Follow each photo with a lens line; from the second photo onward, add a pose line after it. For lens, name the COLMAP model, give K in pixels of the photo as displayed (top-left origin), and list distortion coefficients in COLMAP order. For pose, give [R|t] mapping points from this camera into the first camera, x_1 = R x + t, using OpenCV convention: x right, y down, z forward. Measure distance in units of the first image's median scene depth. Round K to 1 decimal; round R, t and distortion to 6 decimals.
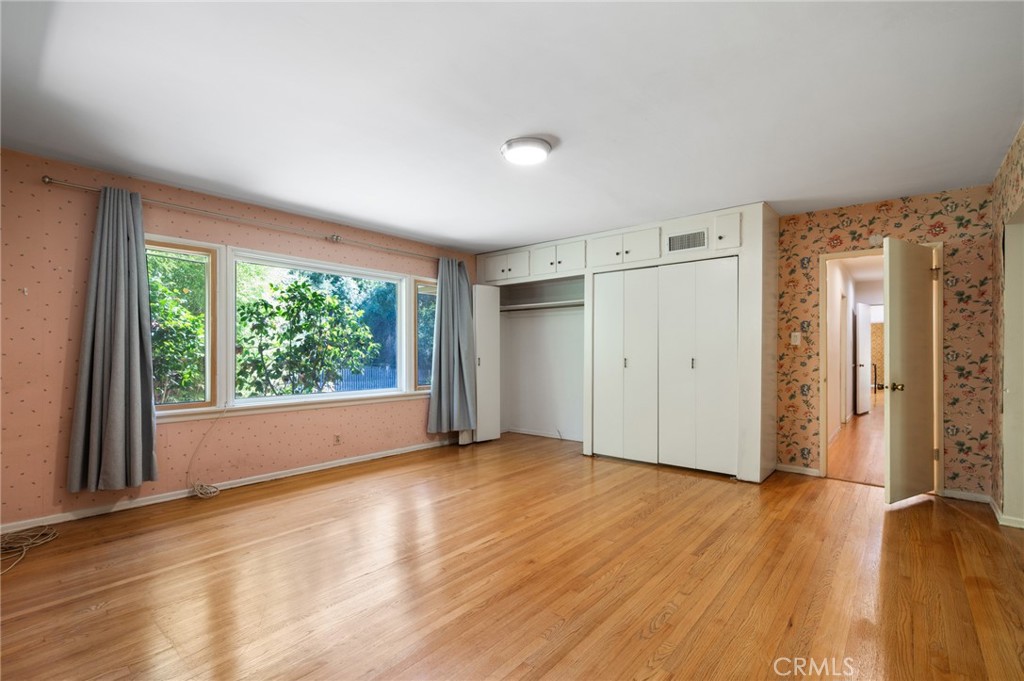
lens RADIAL K [[466.2, 0, 512.7], [0, 466.2, 348.6], [0, 0, 1]] dist [-0.003850, 0.000450]
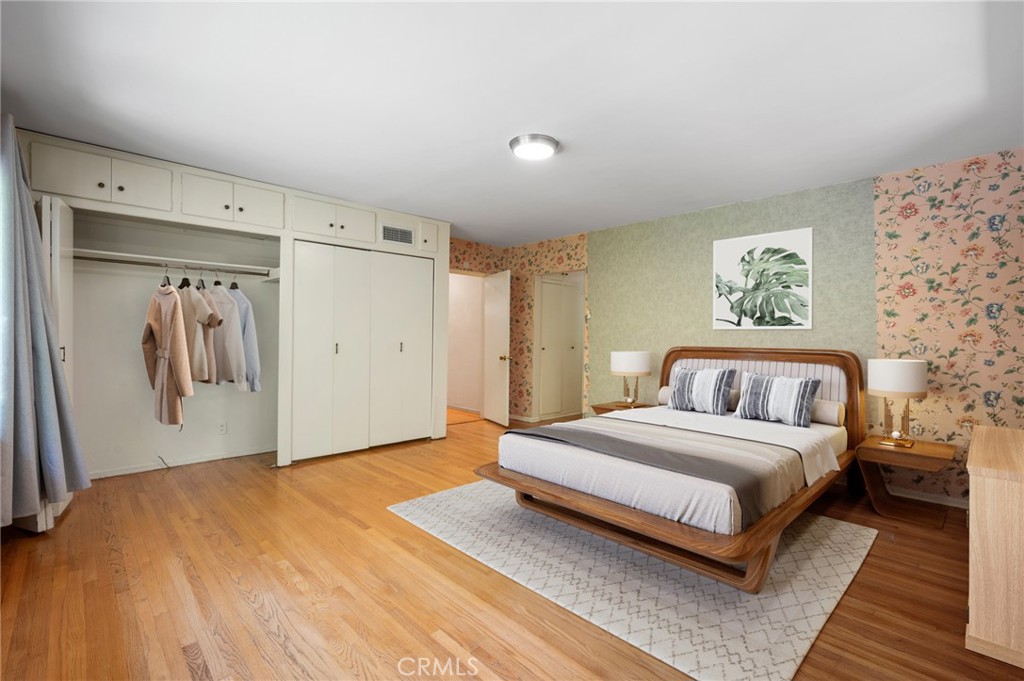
lens RADIAL K [[466.2, 0, 513.1], [0, 466.2, 339.3], [0, 0, 1]] dist [-0.003850, 0.000450]
pose [[0.090256, -0.006393, 0.995898, -0.670820], [-0.015368, 0.999851, 0.007811, 0.000563], [-0.995800, -0.016010, 0.090144, 0.615307]]
